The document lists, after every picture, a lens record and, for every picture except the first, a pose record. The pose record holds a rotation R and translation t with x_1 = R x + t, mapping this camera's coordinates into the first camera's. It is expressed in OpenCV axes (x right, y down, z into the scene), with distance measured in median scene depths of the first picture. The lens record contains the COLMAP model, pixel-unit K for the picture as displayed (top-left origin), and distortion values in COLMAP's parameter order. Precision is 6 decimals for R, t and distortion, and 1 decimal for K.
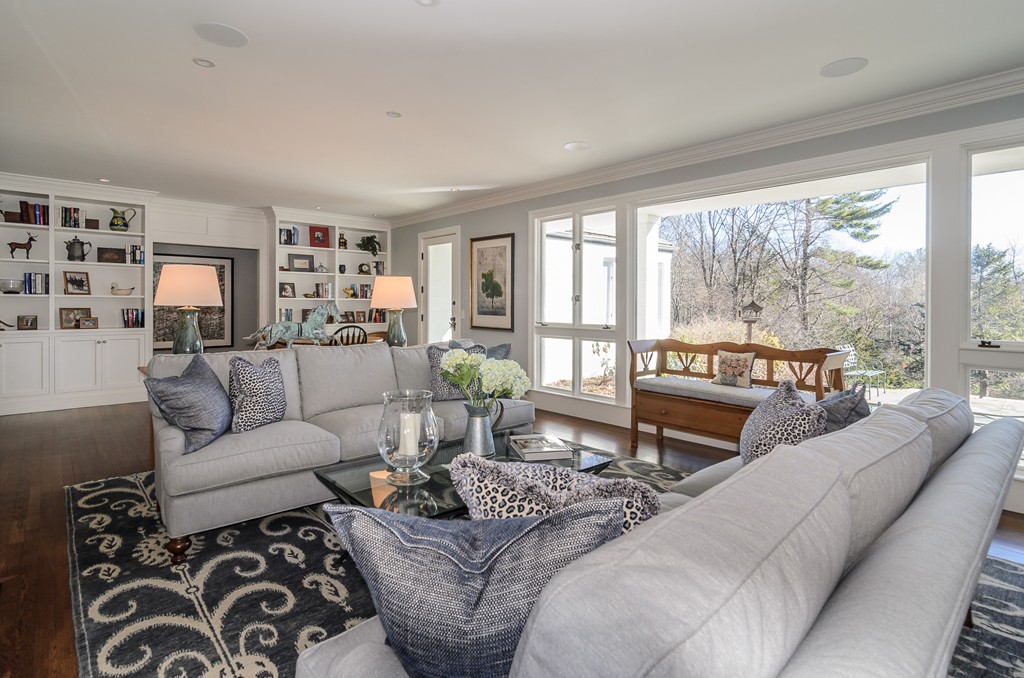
lens RADIAL K [[535.0, 0, 517.1], [0, 535.0, 305.3], [0, 0, 1]] dist [-0.002279, 0.000951]
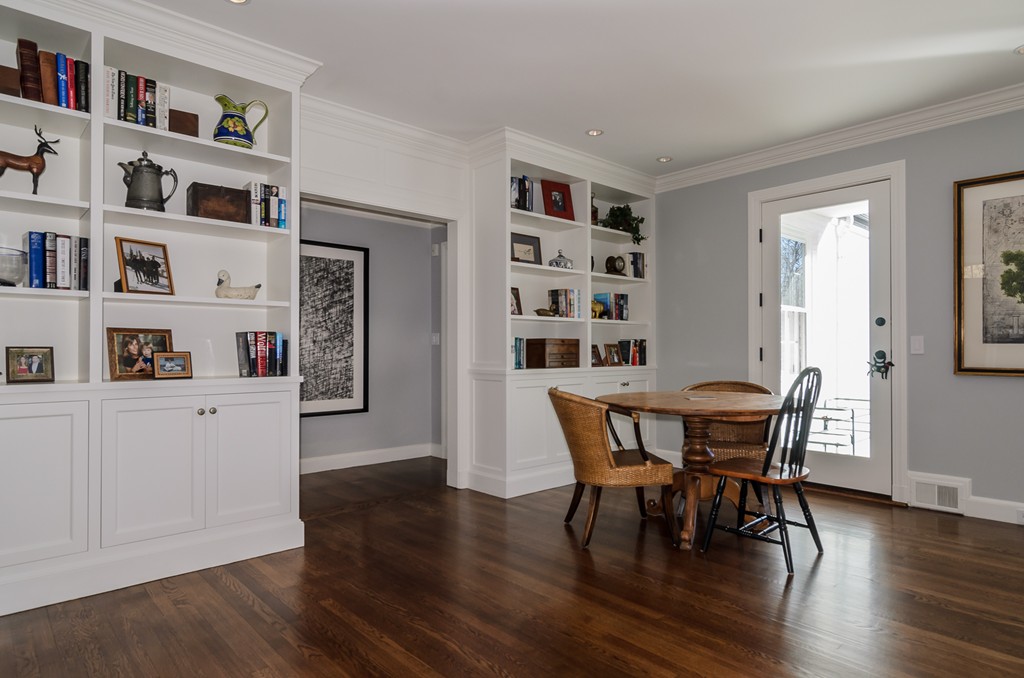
lens RADIAL K [[607.8, 0, 512.0], [0, 607.8, 339.0], [0, 0, 1]] dist [-0.003515, -0.001937]
pose [[0.999958, -0.006918, 0.006011, -0.544590], [0.007036, 0.999778, -0.019861, 0.023970], [-0.005872, 0.019902, 0.999785, 0.534126]]
